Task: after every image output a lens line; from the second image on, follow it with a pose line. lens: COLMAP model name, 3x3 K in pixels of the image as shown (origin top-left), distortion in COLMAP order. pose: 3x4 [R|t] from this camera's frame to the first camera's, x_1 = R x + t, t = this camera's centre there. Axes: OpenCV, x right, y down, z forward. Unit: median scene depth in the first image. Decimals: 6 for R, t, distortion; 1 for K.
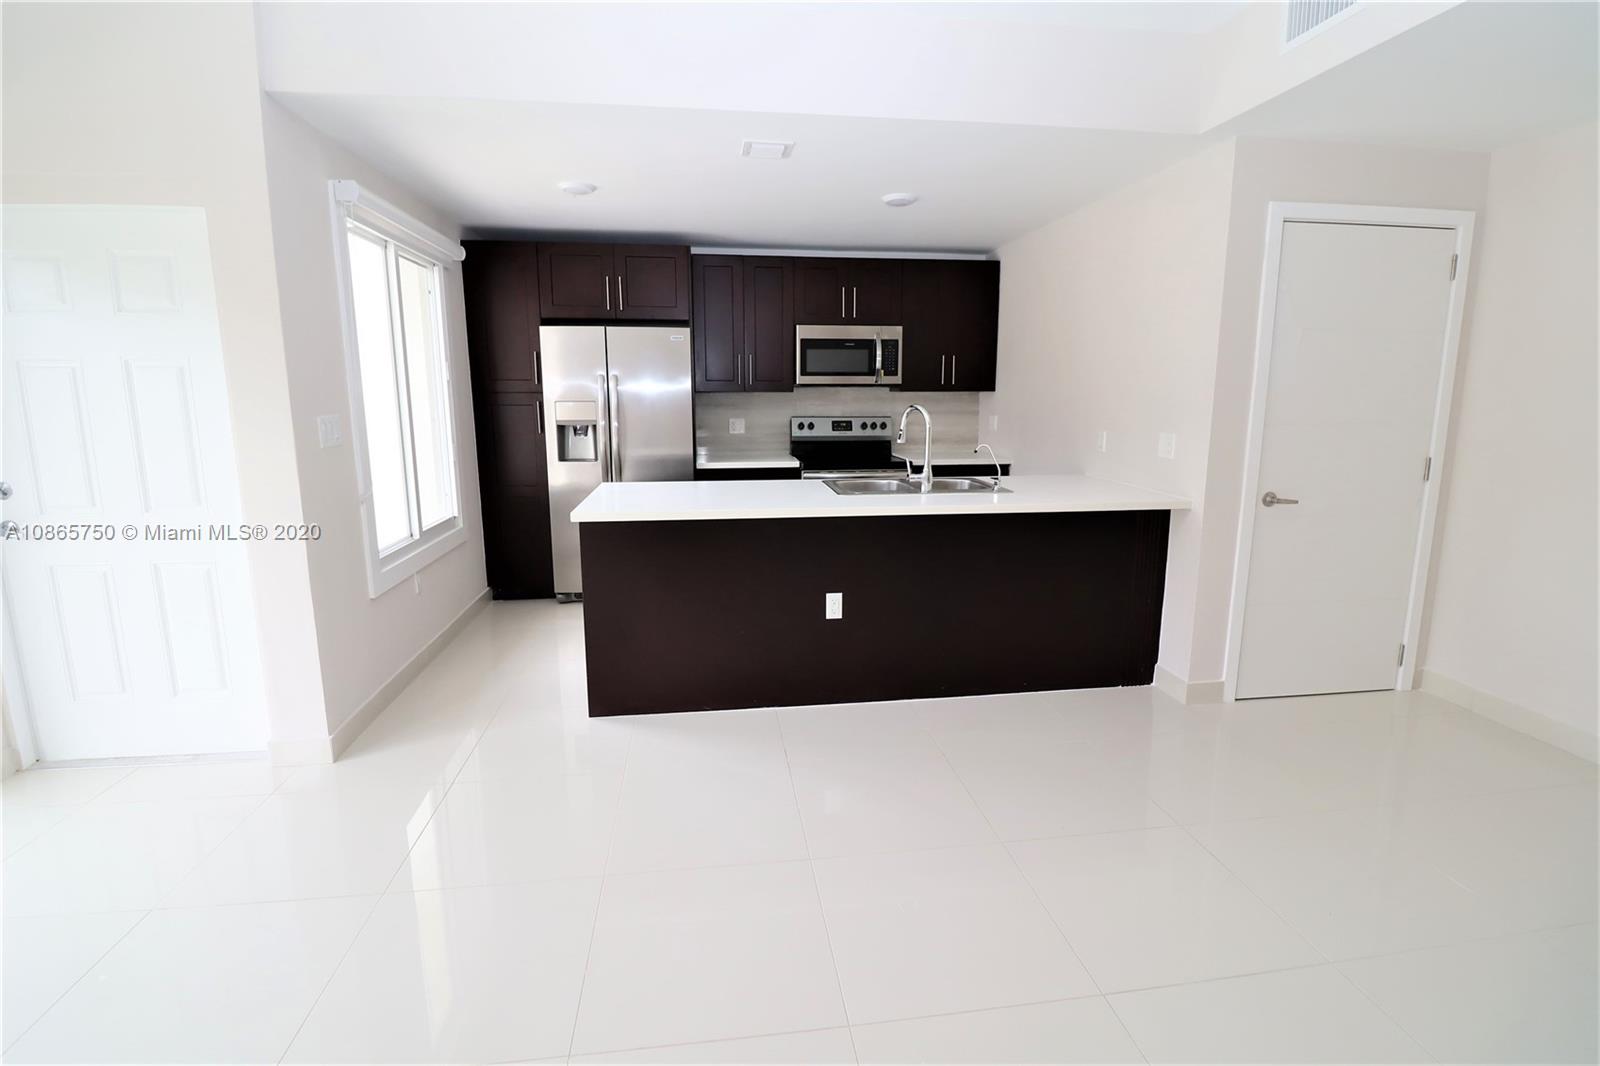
lens RADIAL K [[747.9, 0, 806.0], [0, 747.9, 521.9], [0, 0, 1]] dist [-0.005211, -0.008779]
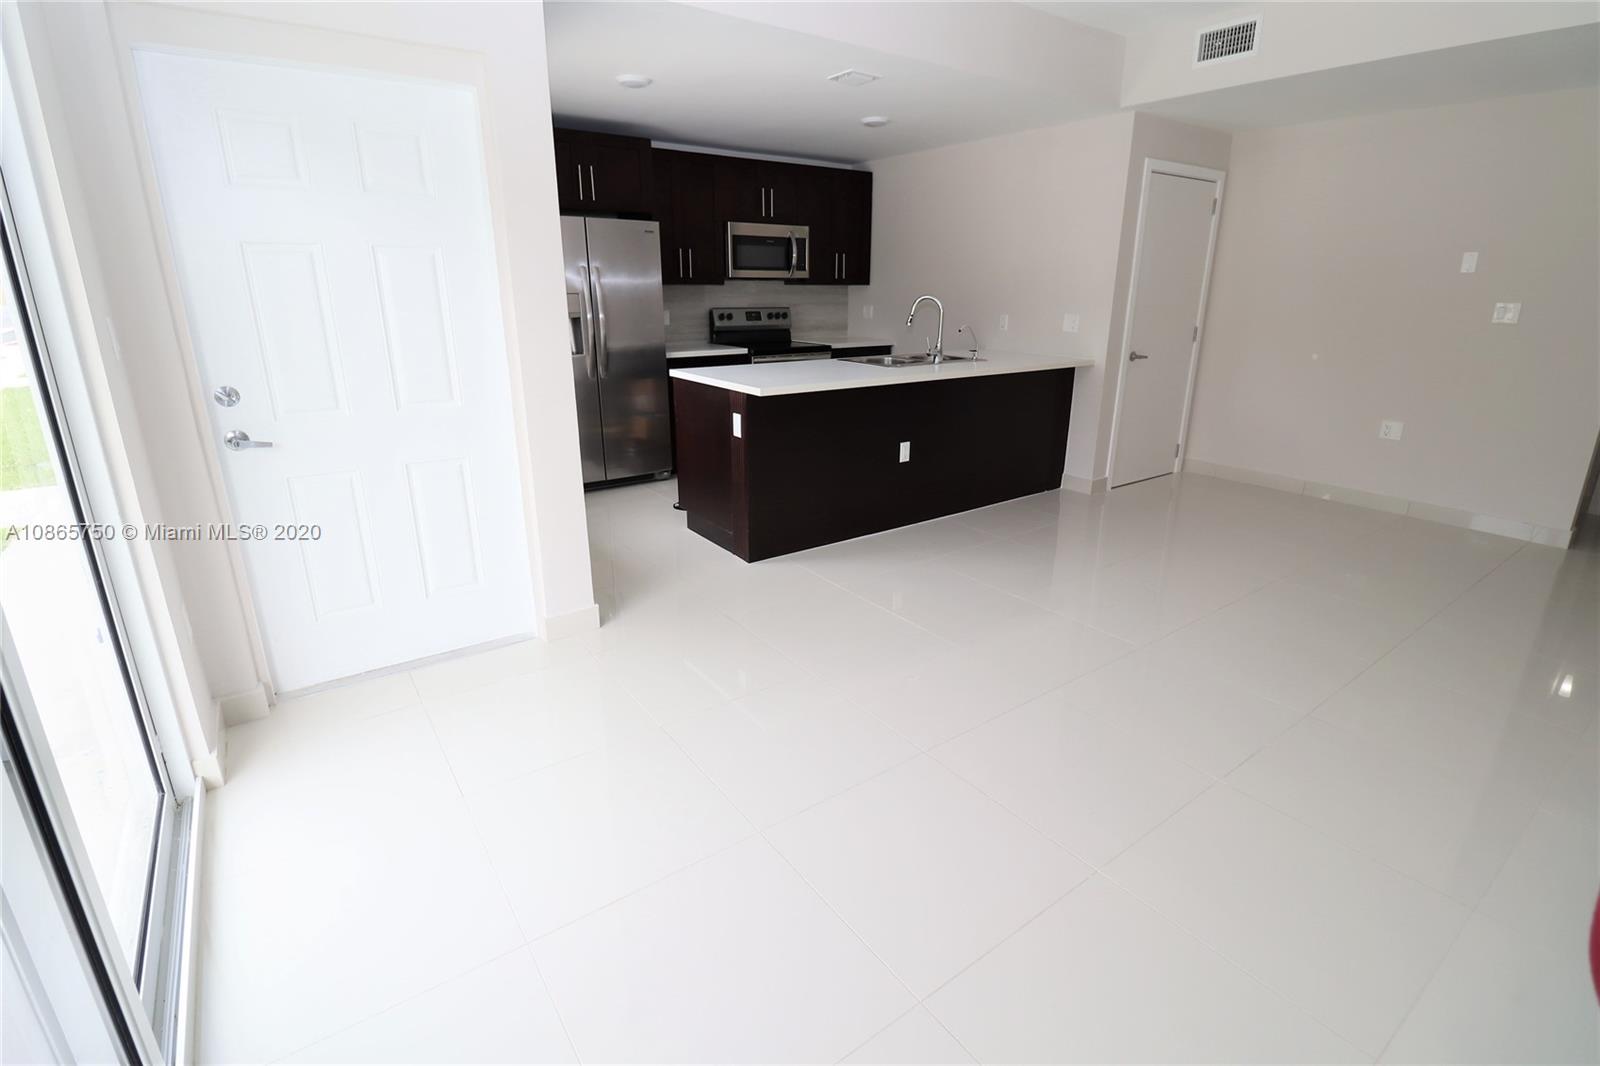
lens RADIAL K [[747.9, 0, 806.7], [0, 747.9, 518.6], [0, 0, 1]] dist [-0.005211, -0.008779]
pose [[0.881892, -0.138077, 0.450779, -0.506238], [0.079176, 0.985947, 0.147104, 0.014413], [-0.464756, -0.094039, 0.880431, -0.063370]]
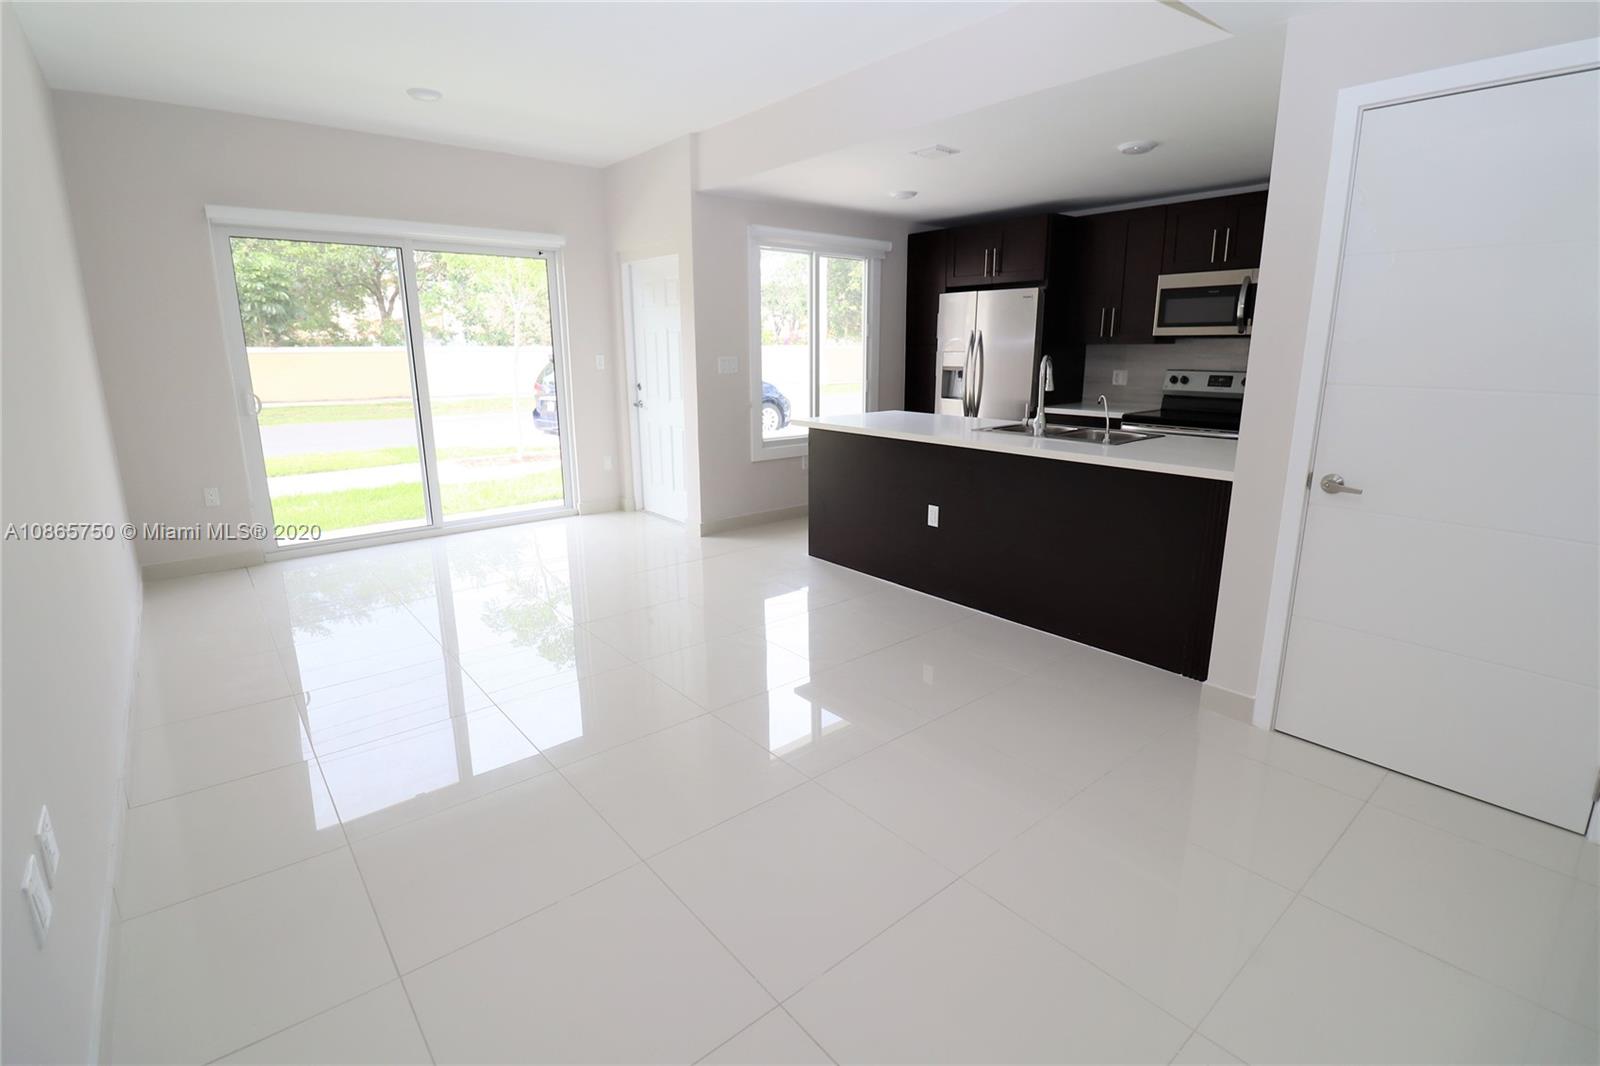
lens RADIAL K [[747.9, 0, 799.6], [0, 747.9, 526.7], [0, 0, 1]] dist [-0.005211, -0.008779]
pose [[0.525880, 0.199167, -0.826911, 0.672253], [-0.144285, 0.978997, 0.144038, -0.013002], [0.838231, 0.043564, 0.543572, 0.090118]]
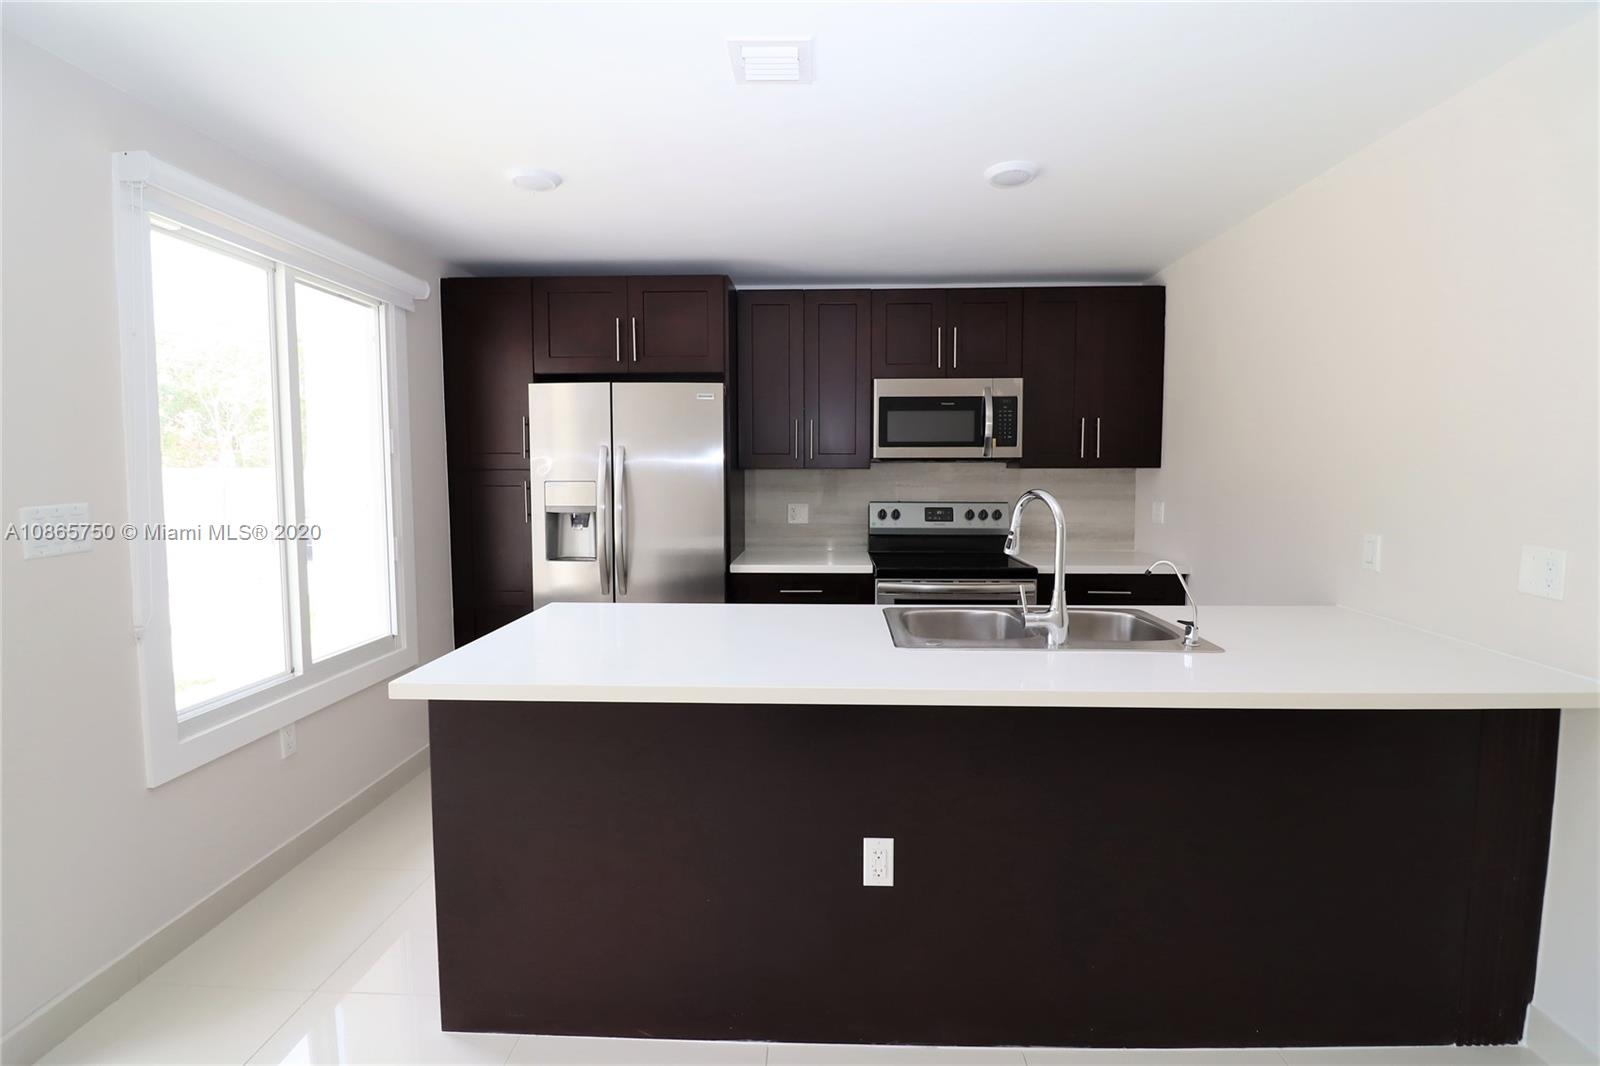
lens RADIAL K [[747.9, 0, 806.7], [0, 747.9, 521.4], [0, 0, 1]] dist [-0.005211, -0.008779]
pose [[0.985630, 0.011637, -0.168520, 0.051955], [-0.028765, 0.994616, -0.099560, -0.053163], [0.166454, 0.102976, 0.980657, 0.307139]]
